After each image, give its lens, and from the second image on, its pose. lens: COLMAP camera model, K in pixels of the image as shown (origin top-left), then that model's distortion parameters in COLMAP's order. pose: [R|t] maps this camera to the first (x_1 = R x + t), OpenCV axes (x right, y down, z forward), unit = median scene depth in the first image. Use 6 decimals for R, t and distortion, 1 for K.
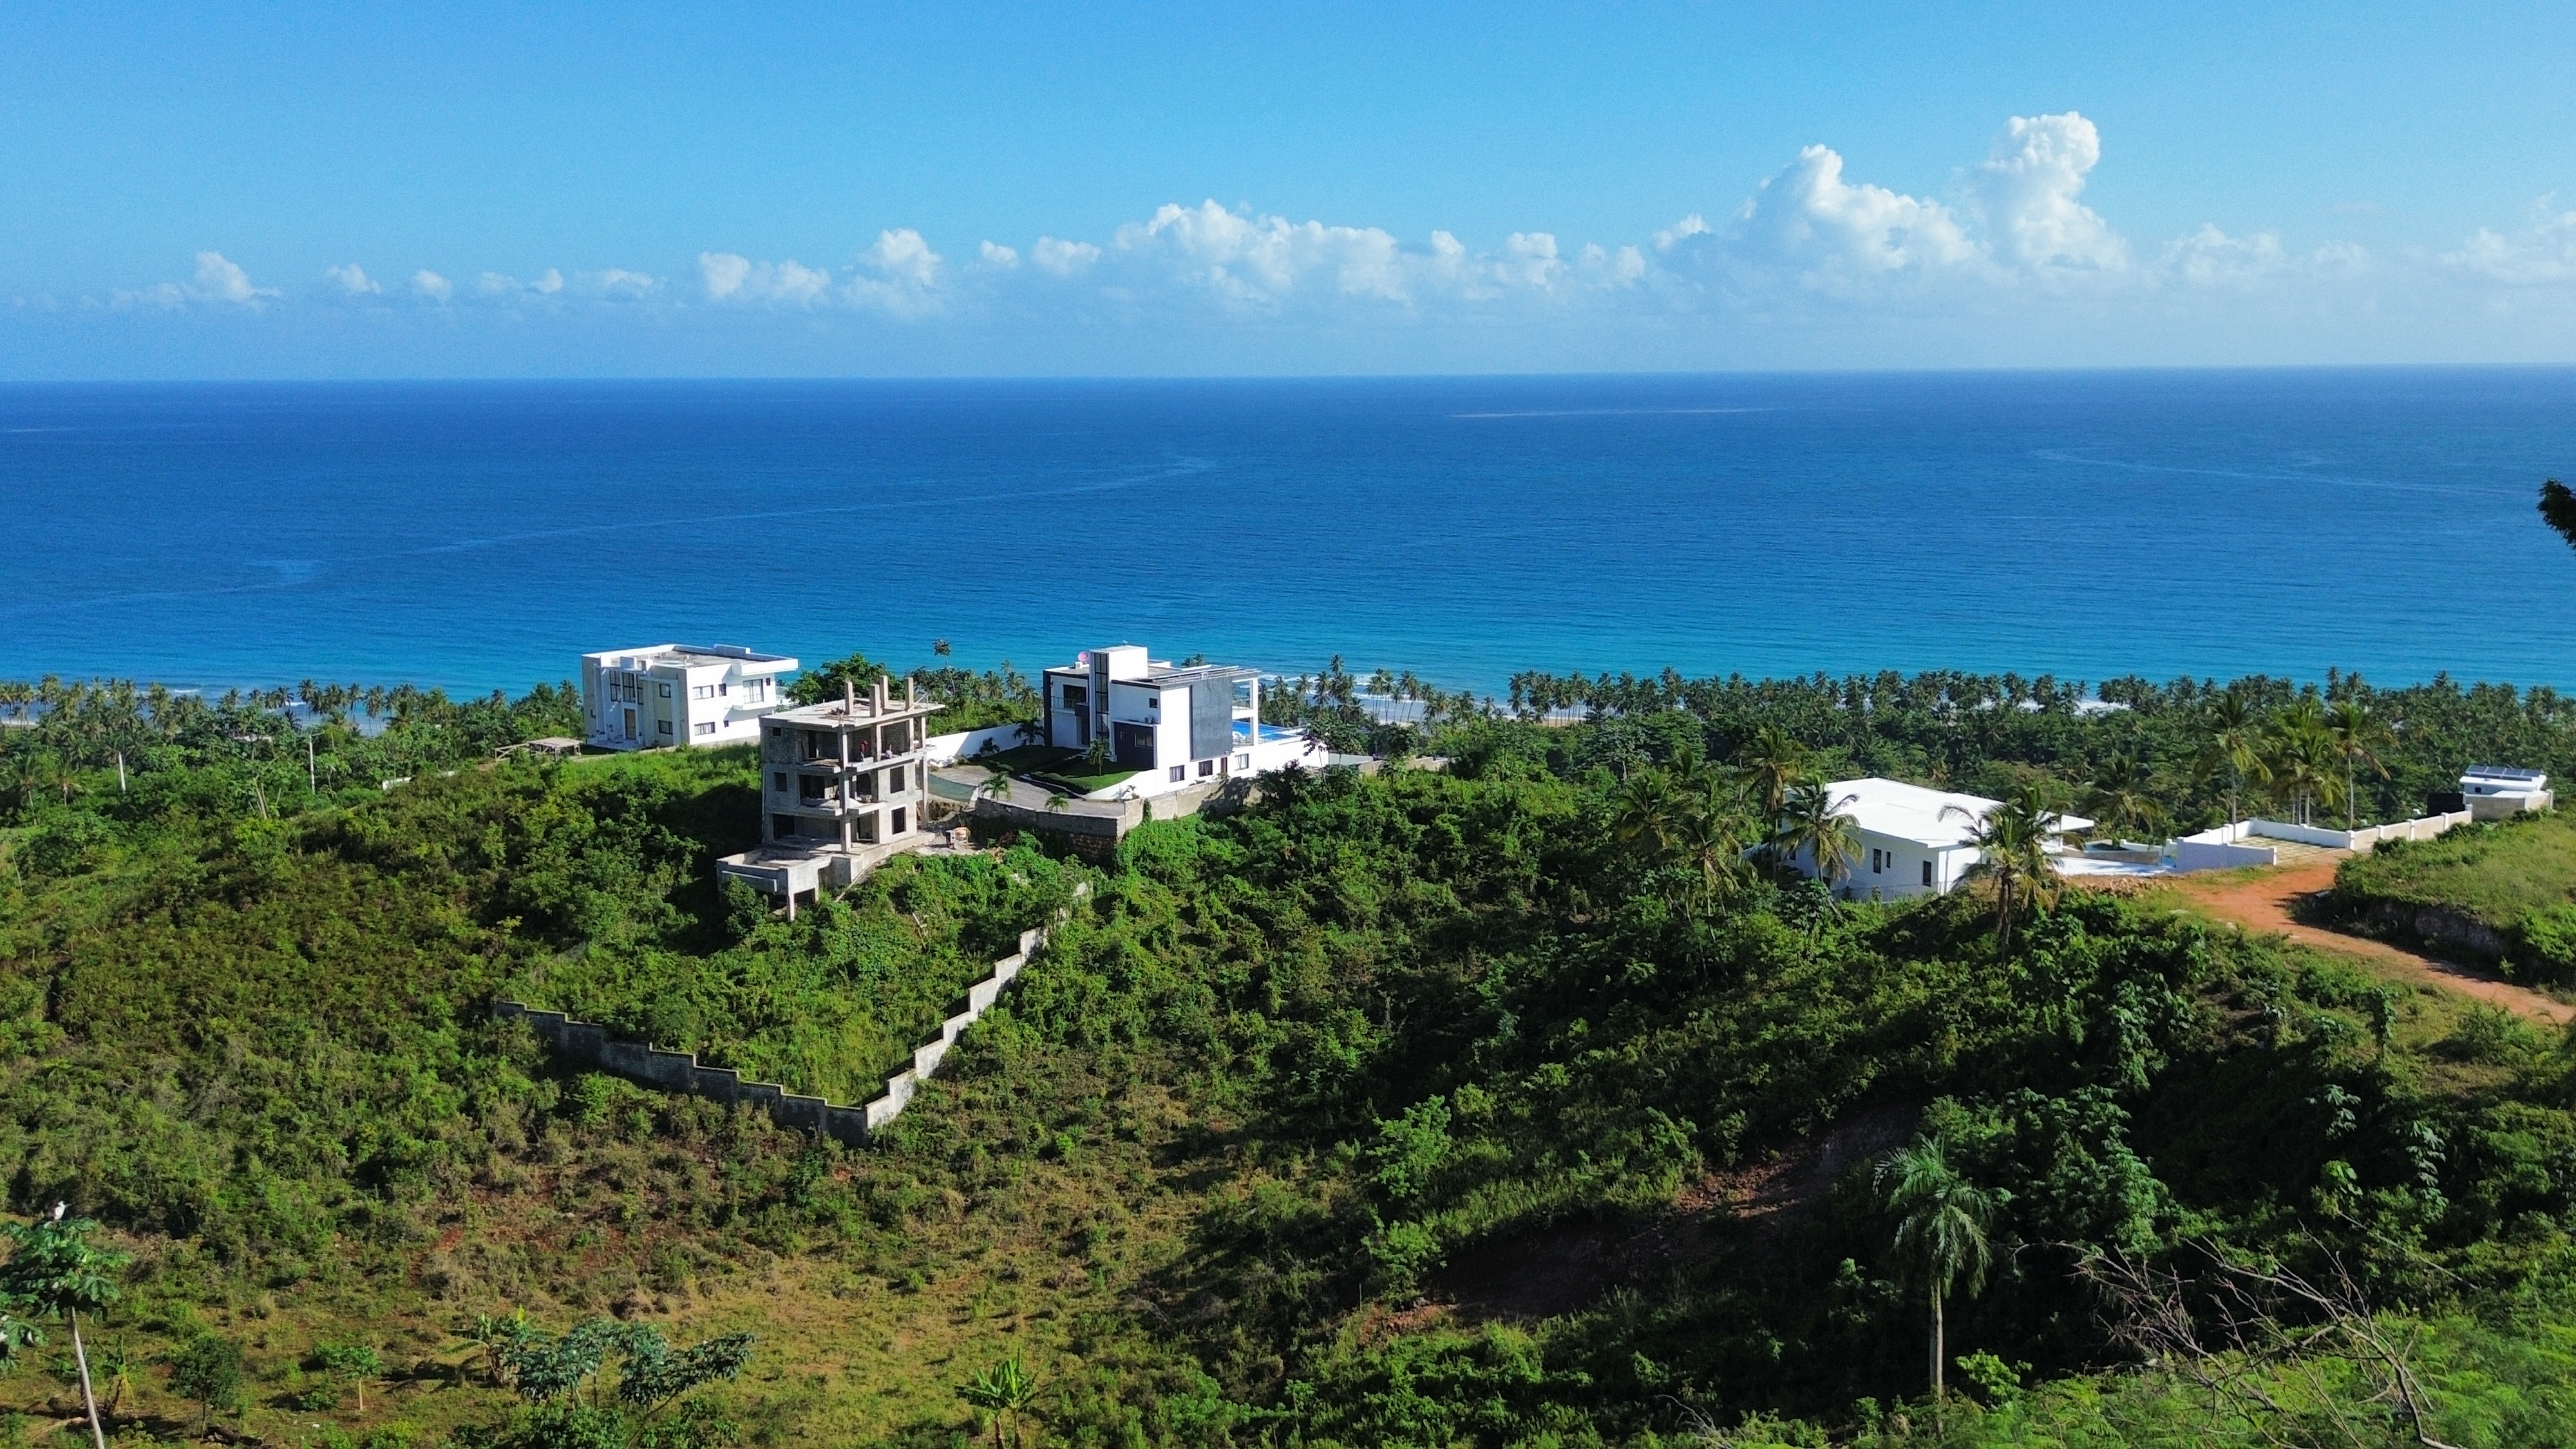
lens RADIAL K [[2370.9, 0, 1274.0], [0, 2370.9, 708.0], [0, 0, 1]] dist [0.144100, -0.350435]
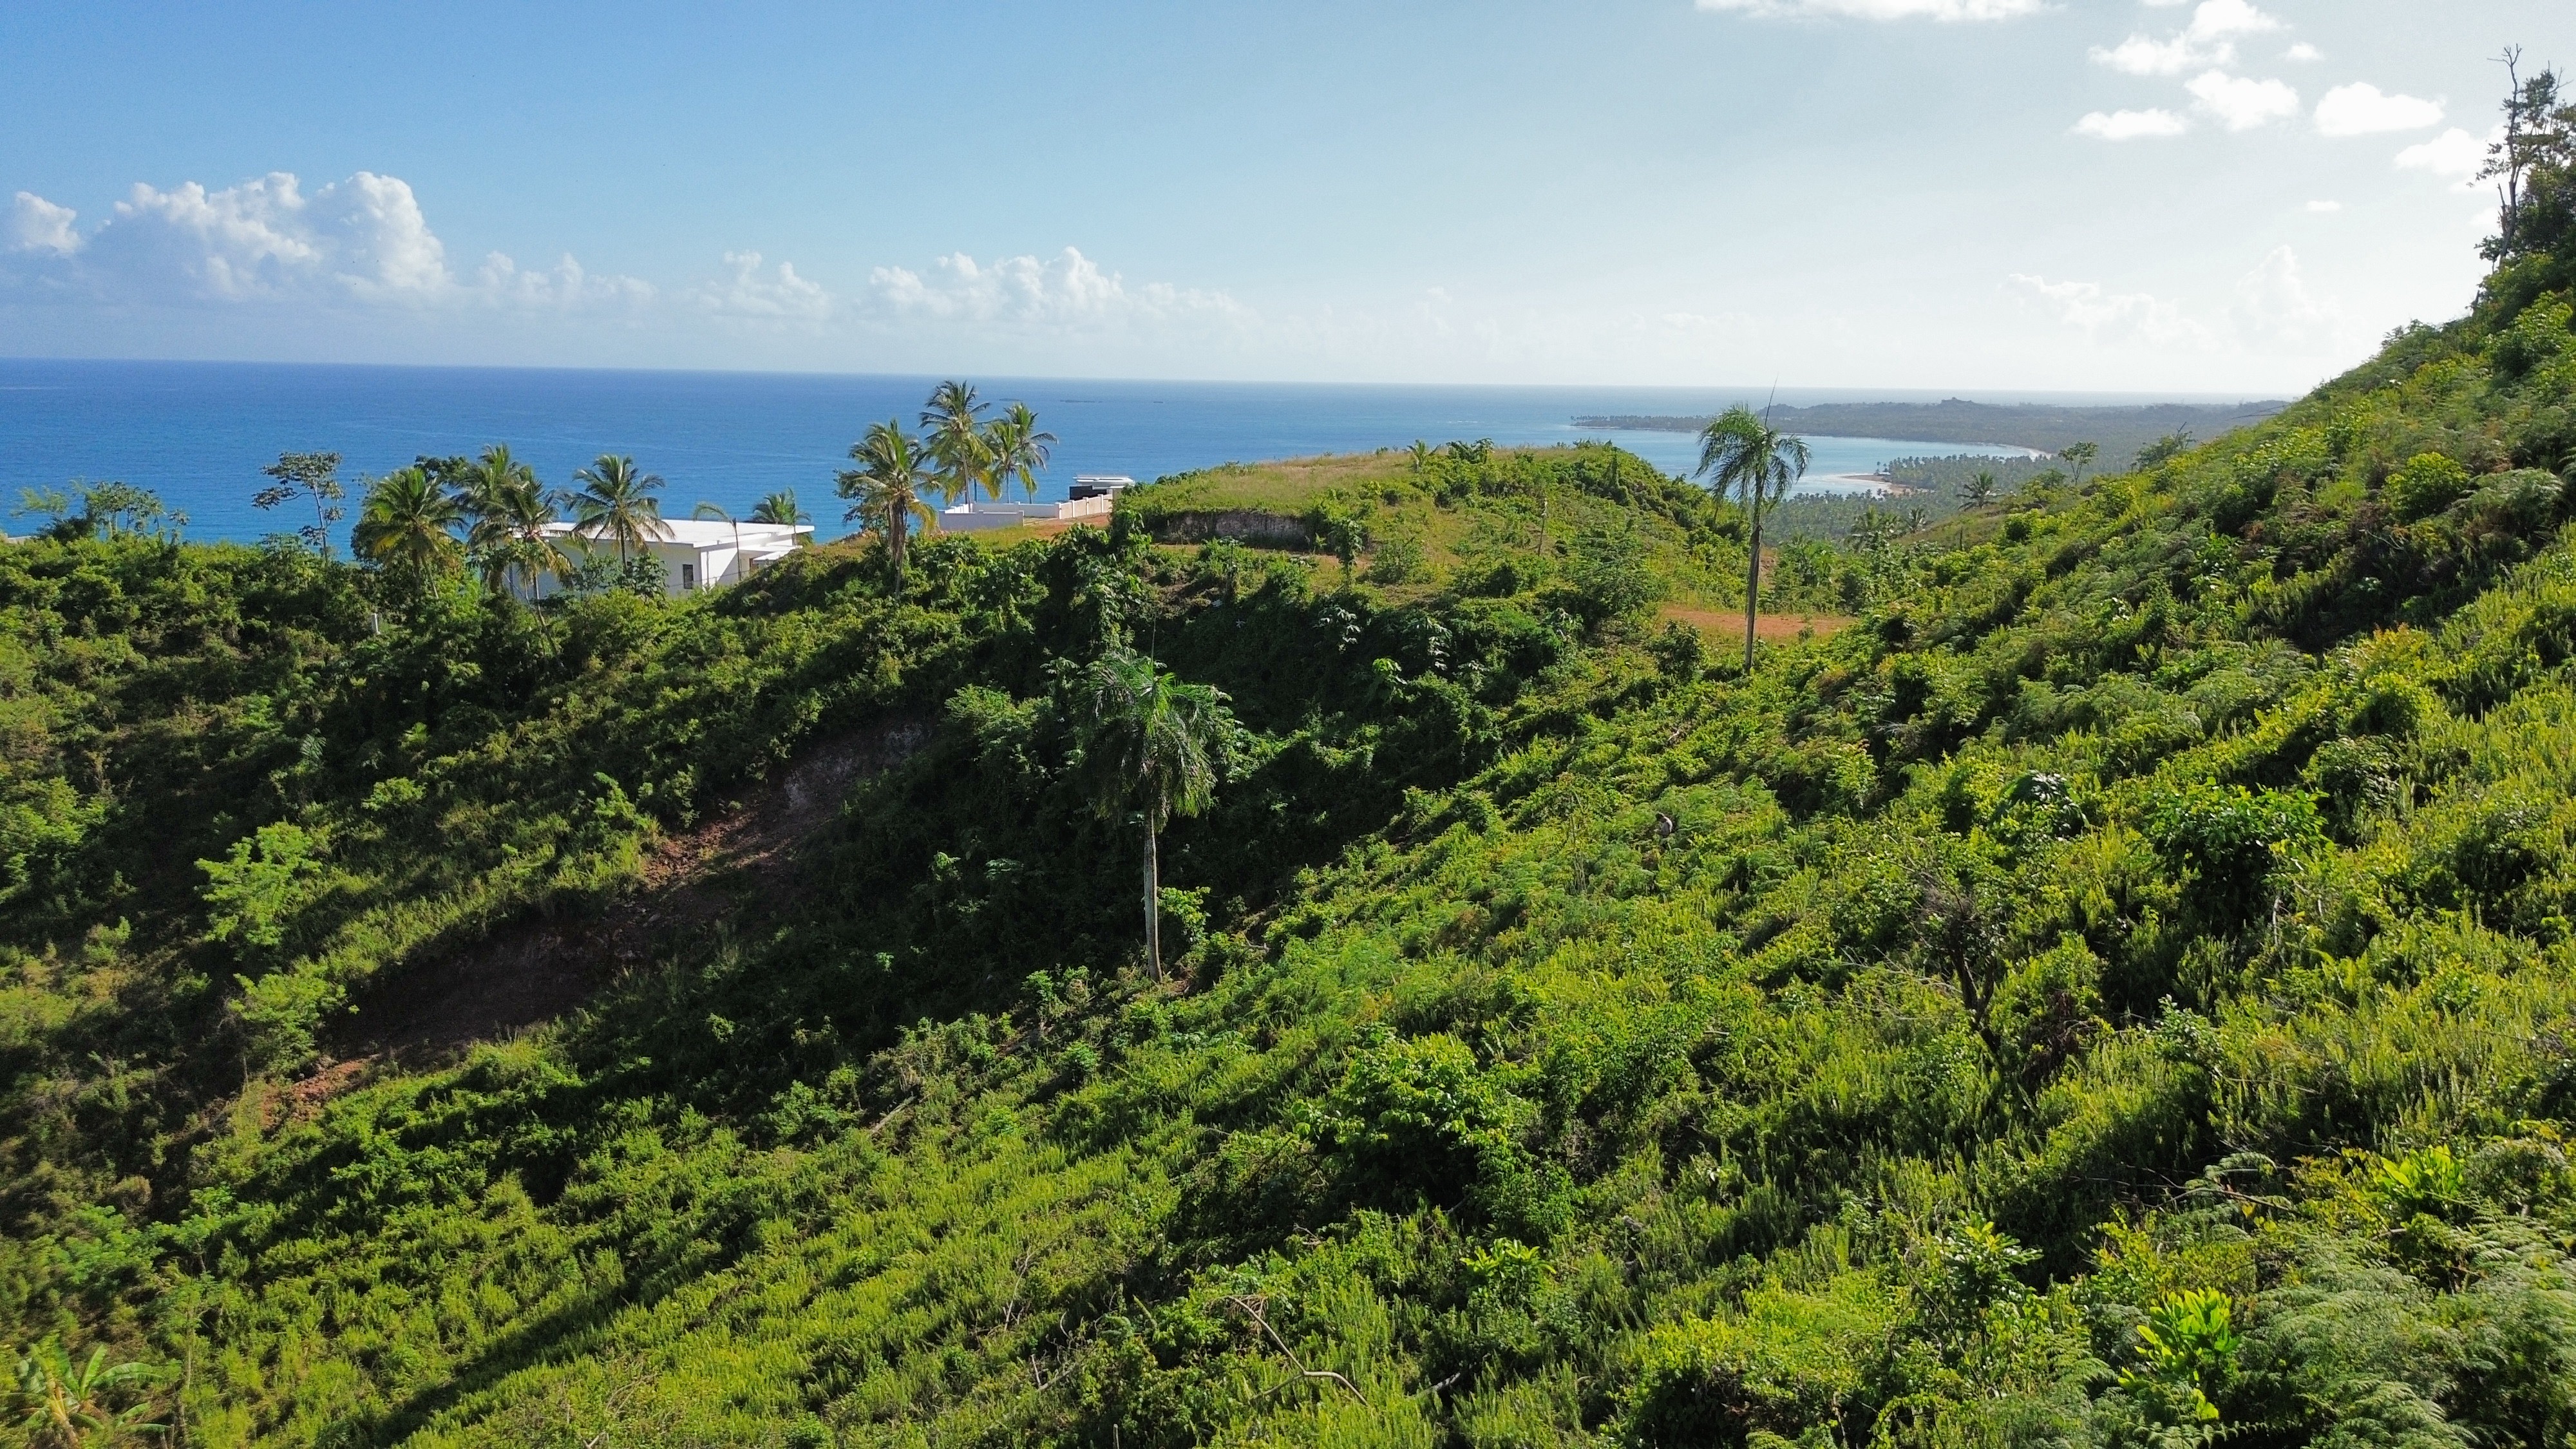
lens RADIAL K [[1828.6, 0, 1283.7], [0, 1828.6, 722.5], [0, 0, 1]] dist [0.066617, -0.066247]
pose [[0.707349, -0.112124, 0.697916, -0.103732], [0.080860, 0.993693, 0.077689, 0.093208], [-0.702225, 0.001480, 0.711954, 0.278295]]
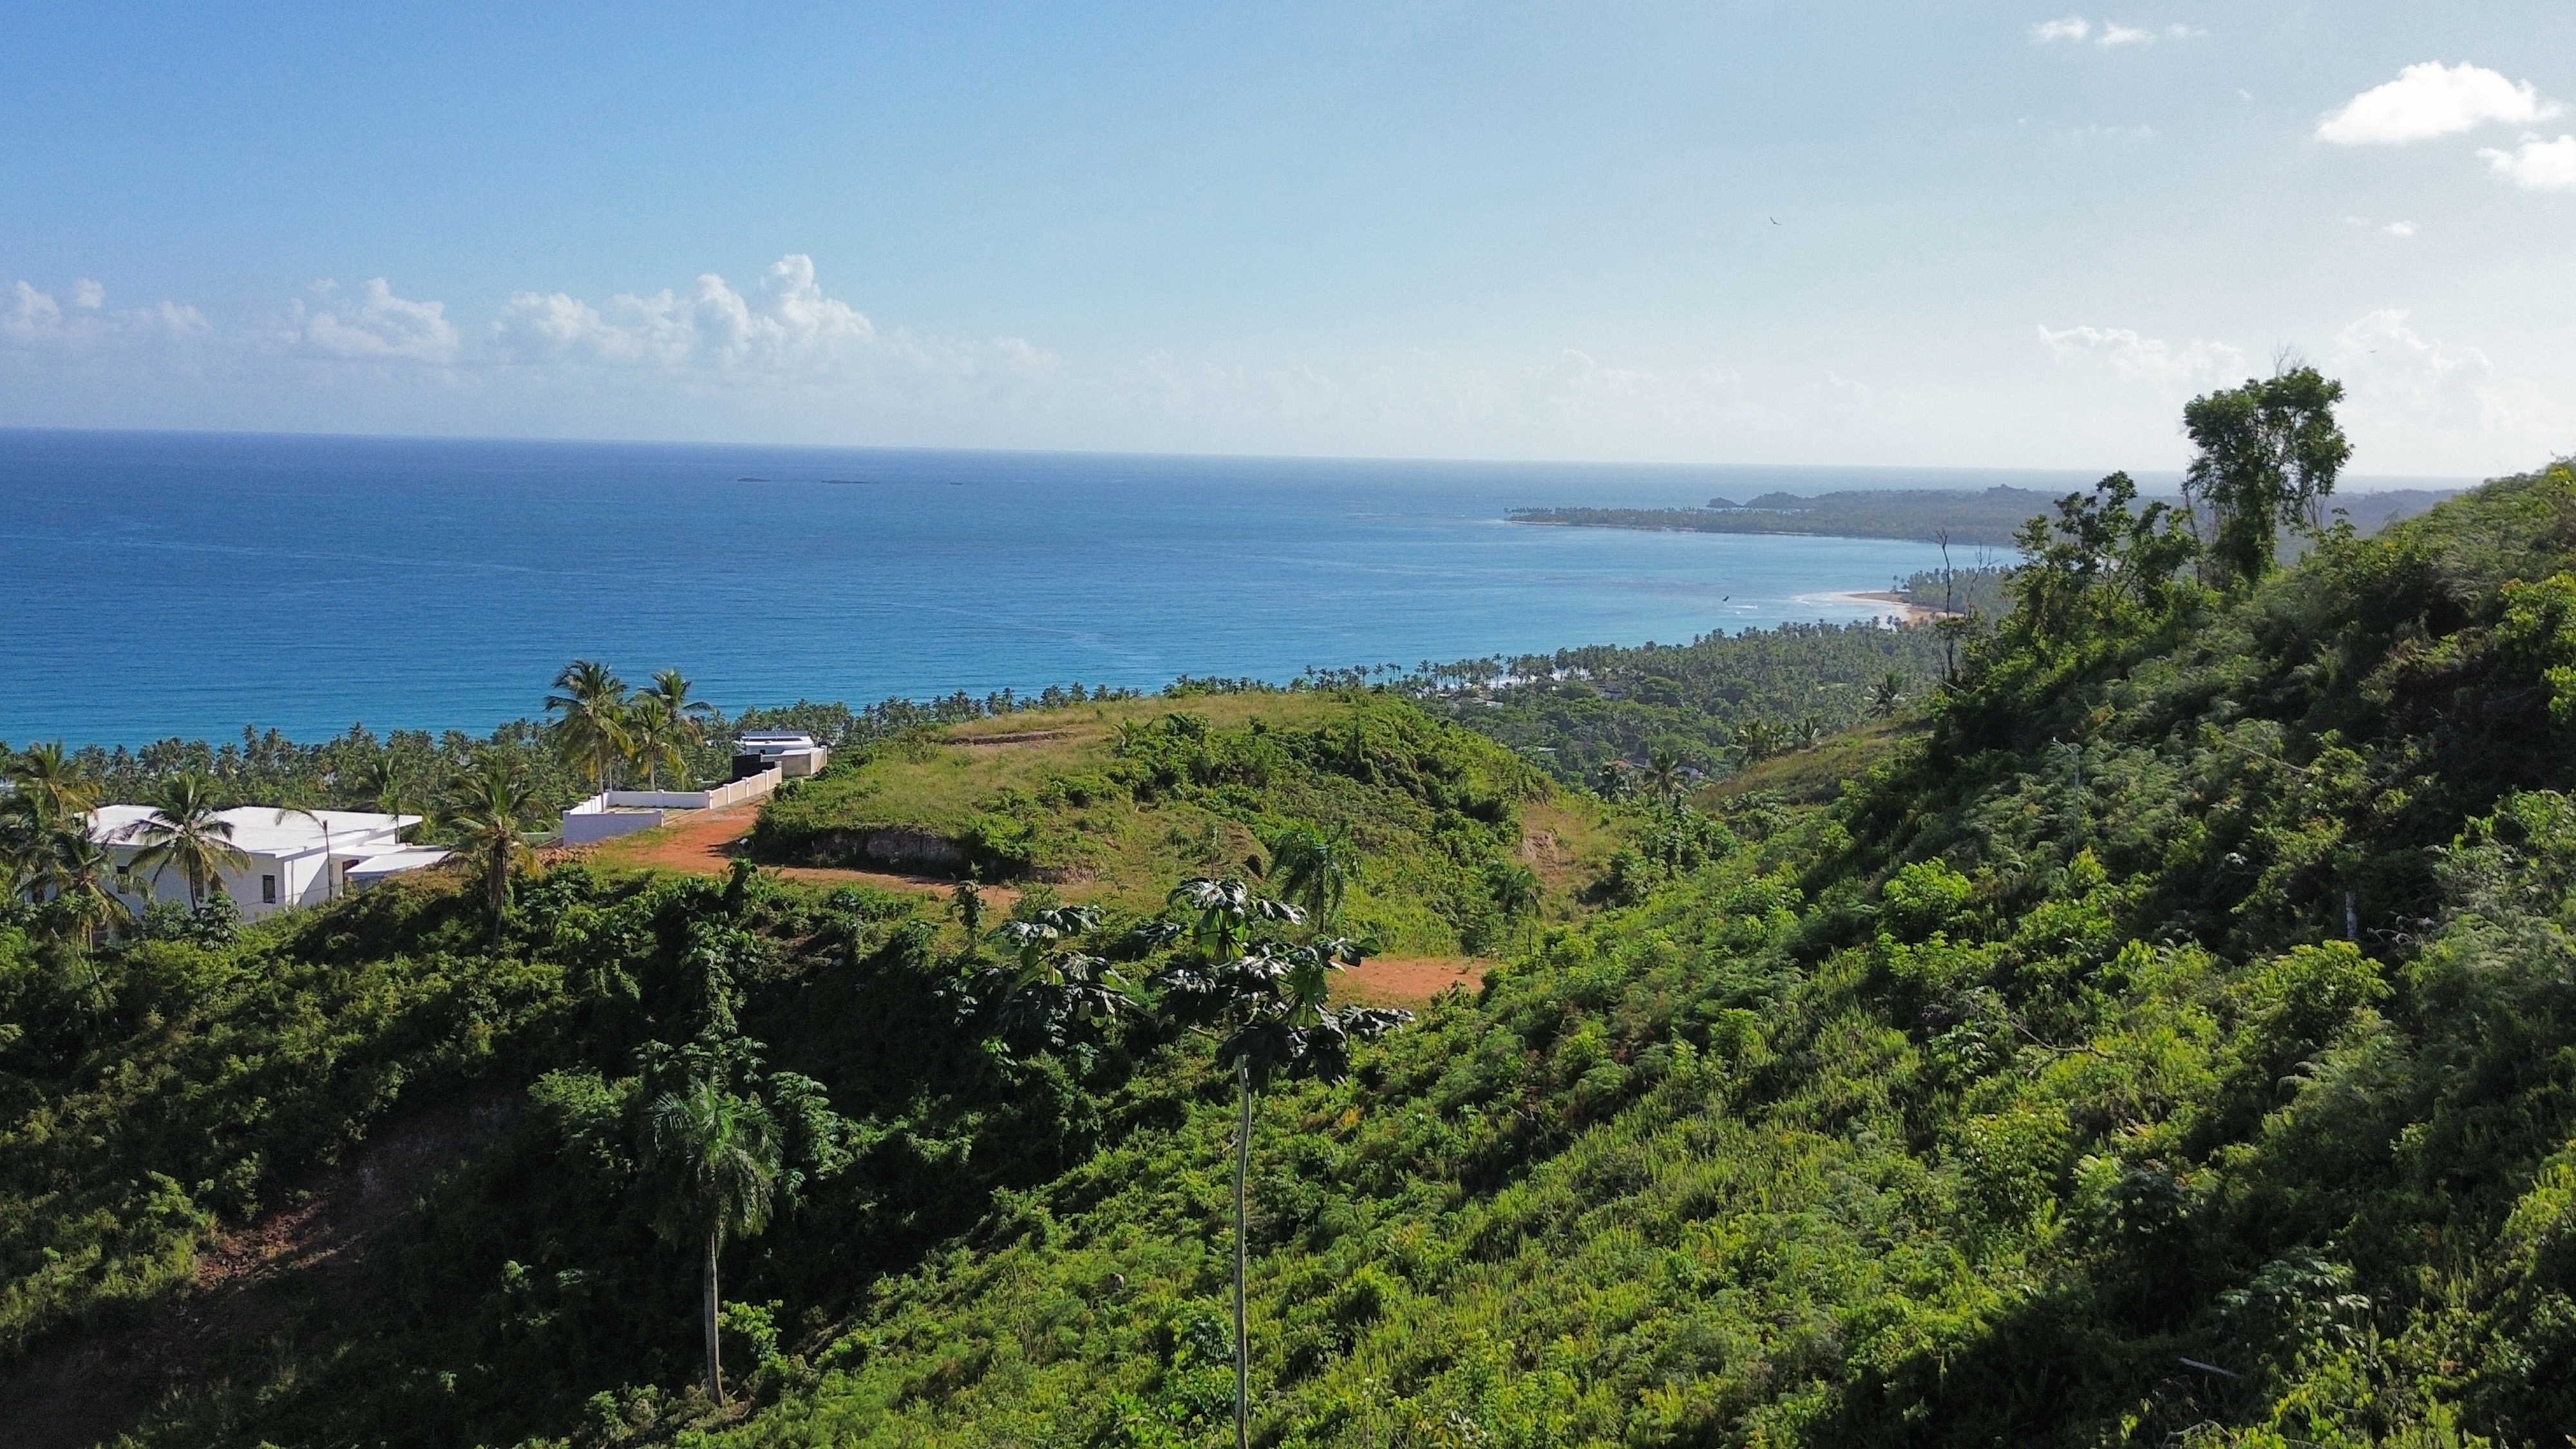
lens RADIAL K [[2486.2, 0, 1299.3], [0, 2486.2, 717.9], [0, 0, 1]] dist [0.017586, 0.023321]
pose [[0.657504, -0.060862, 0.750989, -0.170940], [0.082494, 0.996555, 0.008538, 0.030873], [-0.748921, 0.056338, 0.660260, 0.108864]]
